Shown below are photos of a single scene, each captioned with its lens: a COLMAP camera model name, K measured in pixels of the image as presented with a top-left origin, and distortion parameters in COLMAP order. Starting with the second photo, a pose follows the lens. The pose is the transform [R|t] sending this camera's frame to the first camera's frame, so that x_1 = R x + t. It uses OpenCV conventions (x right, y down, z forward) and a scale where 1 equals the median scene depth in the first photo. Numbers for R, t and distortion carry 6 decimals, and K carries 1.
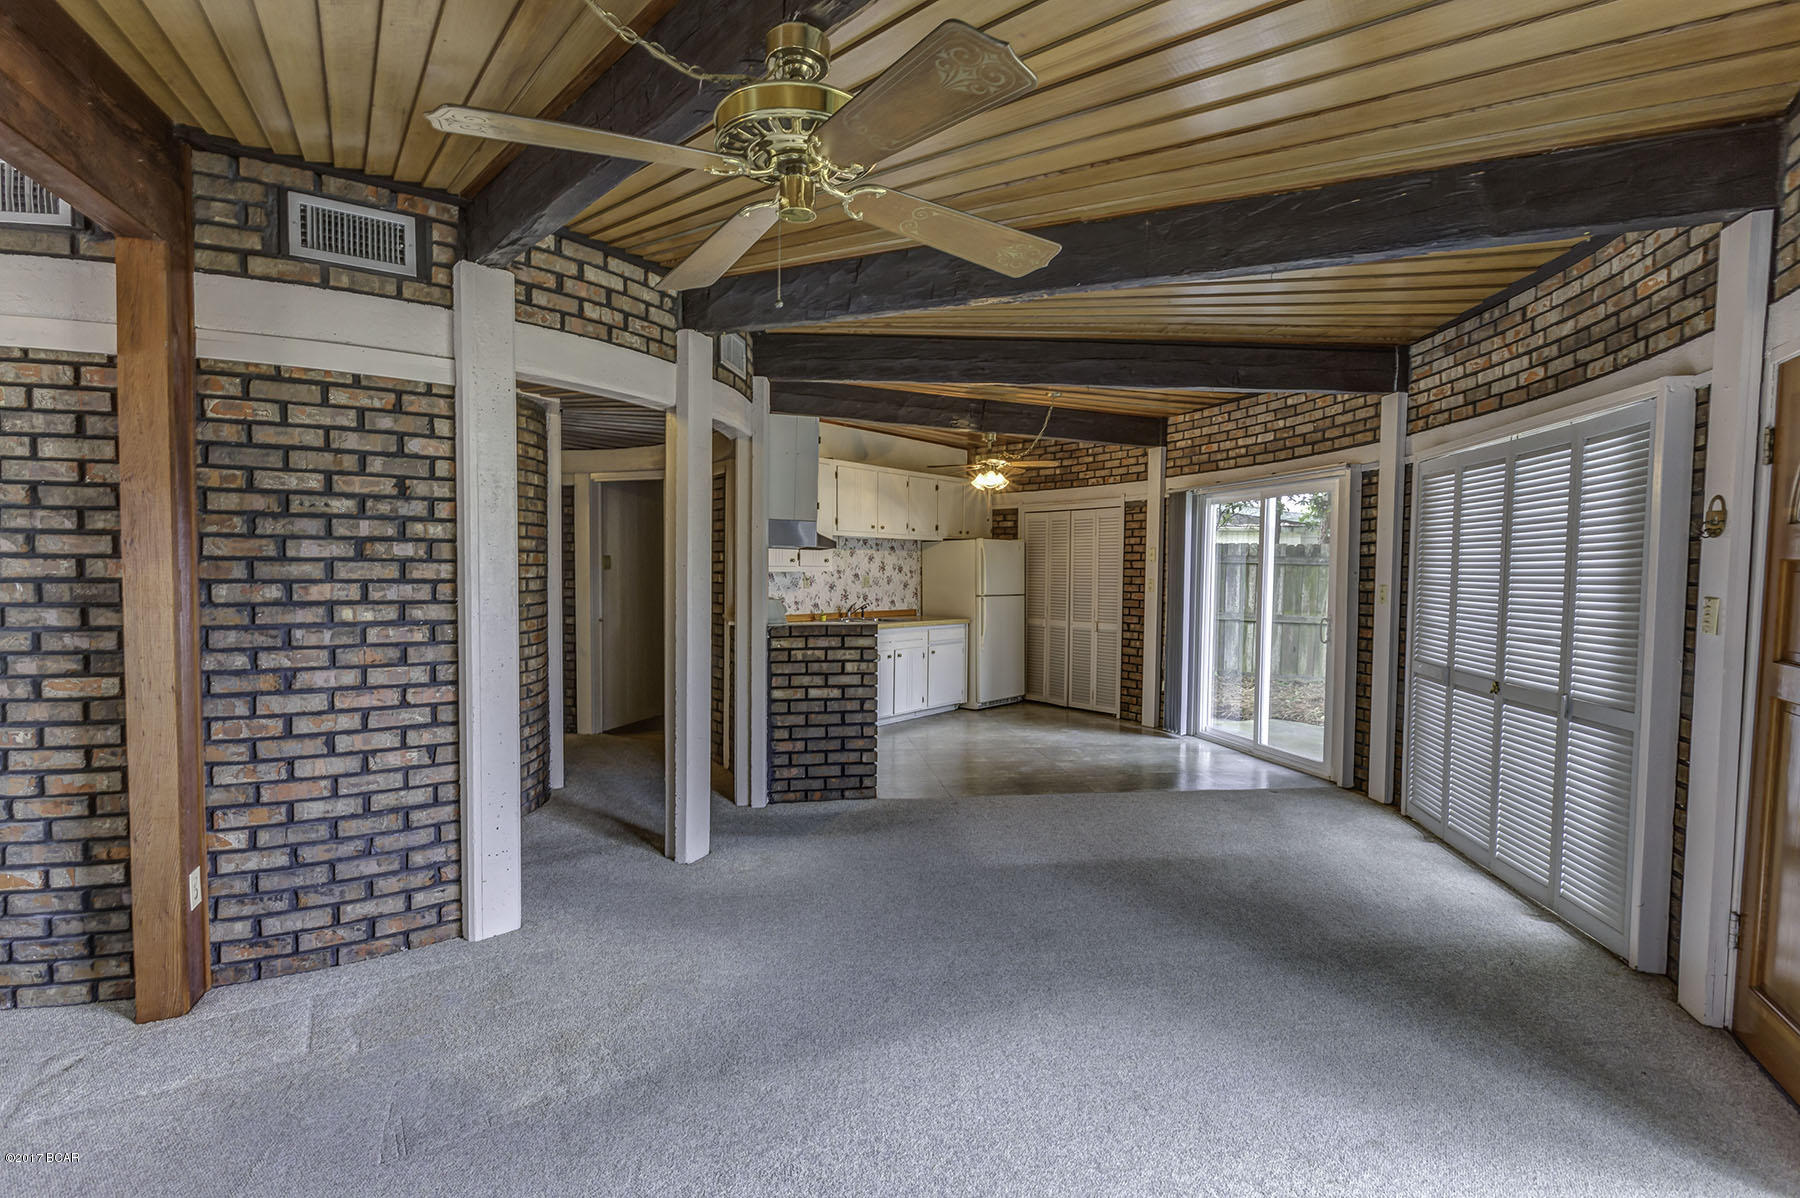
lens RADIAL K [[851.0, 0, 901.7], [0, 851.0, 599.1], [0, 0, 1]] dist [-0.002652, 0.003146]
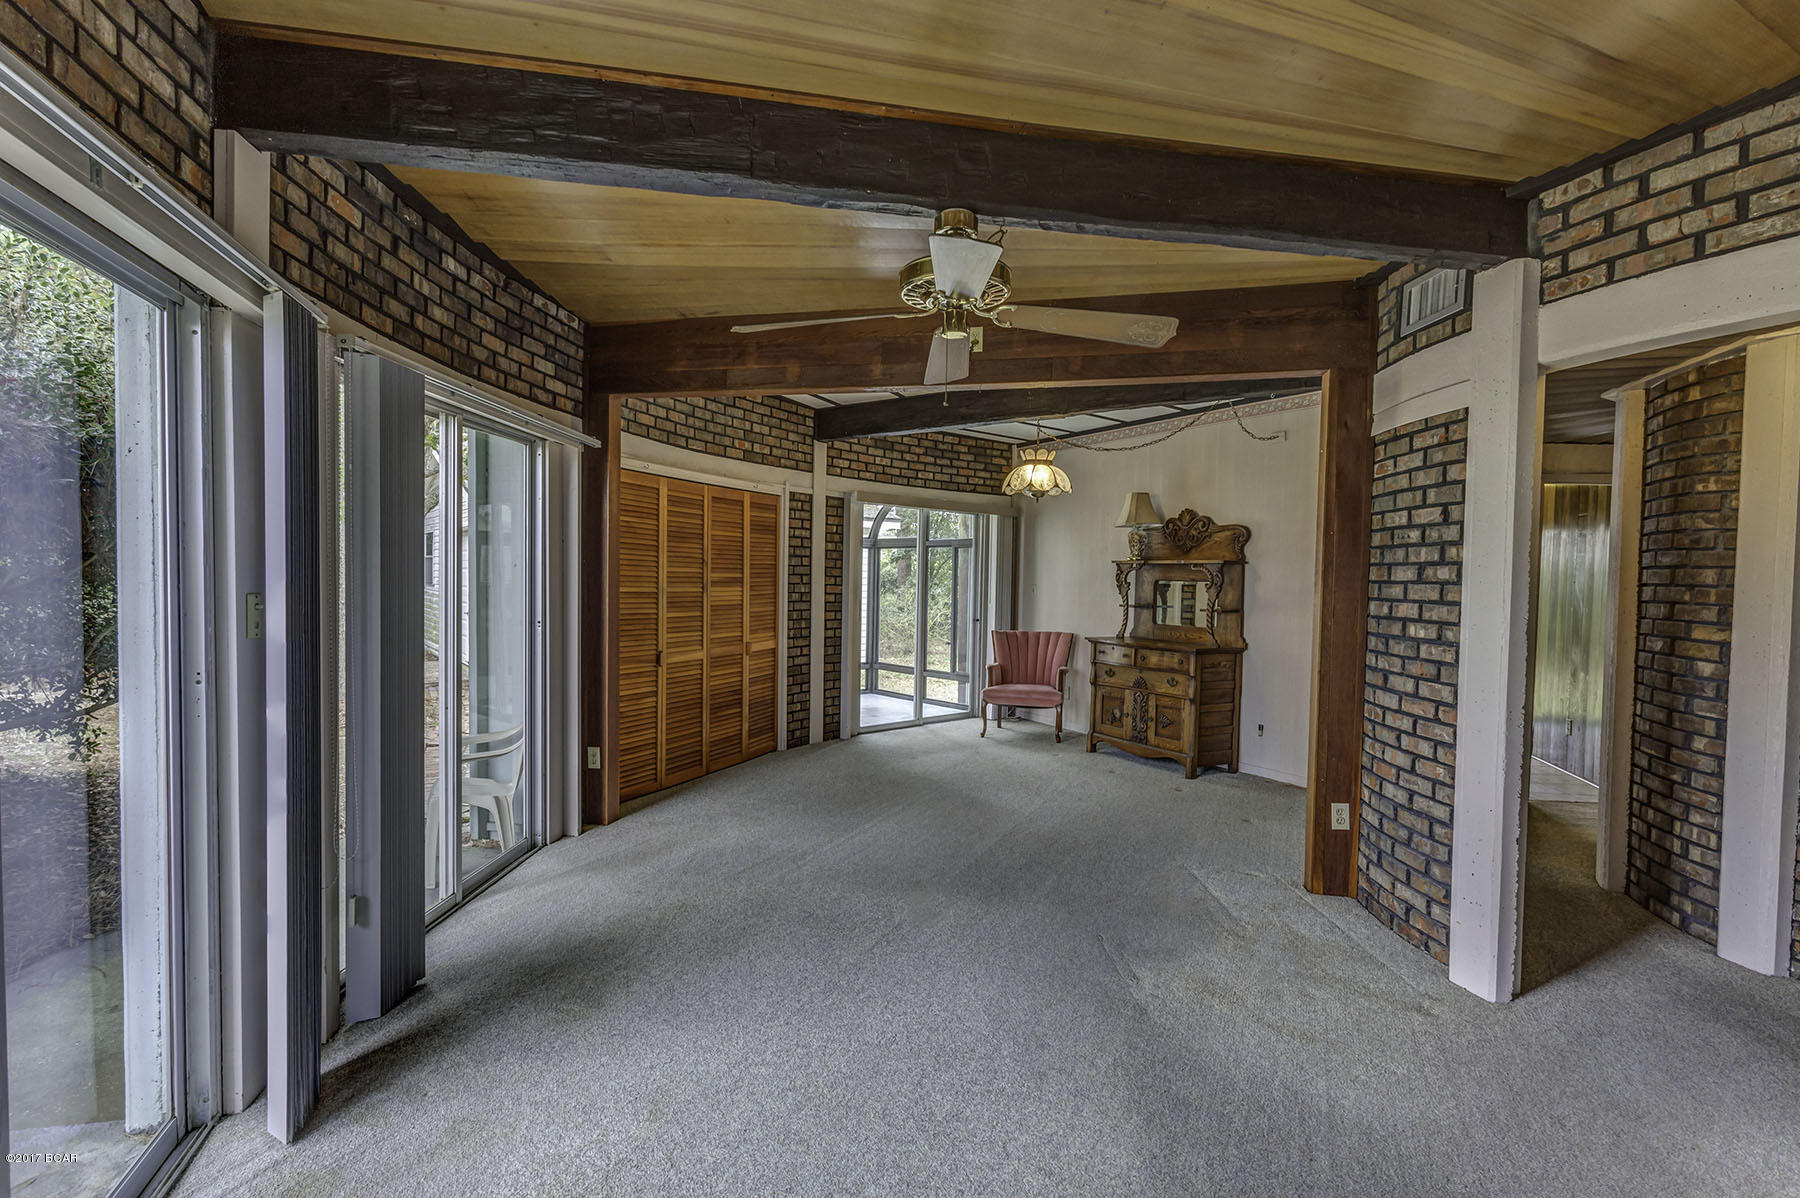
lens RADIAL K [[851.0, 0, 896.8], [0, 851.0, 603.0], [0, 0, 1]] dist [-0.002652, 0.003146]
pose [[-0.547822, 0.007962, -0.836557, 0.646091], [-0.056310, 0.997336, 0.046367, -0.030937], [0.834698, 0.072507, -0.545914, 0.981430]]
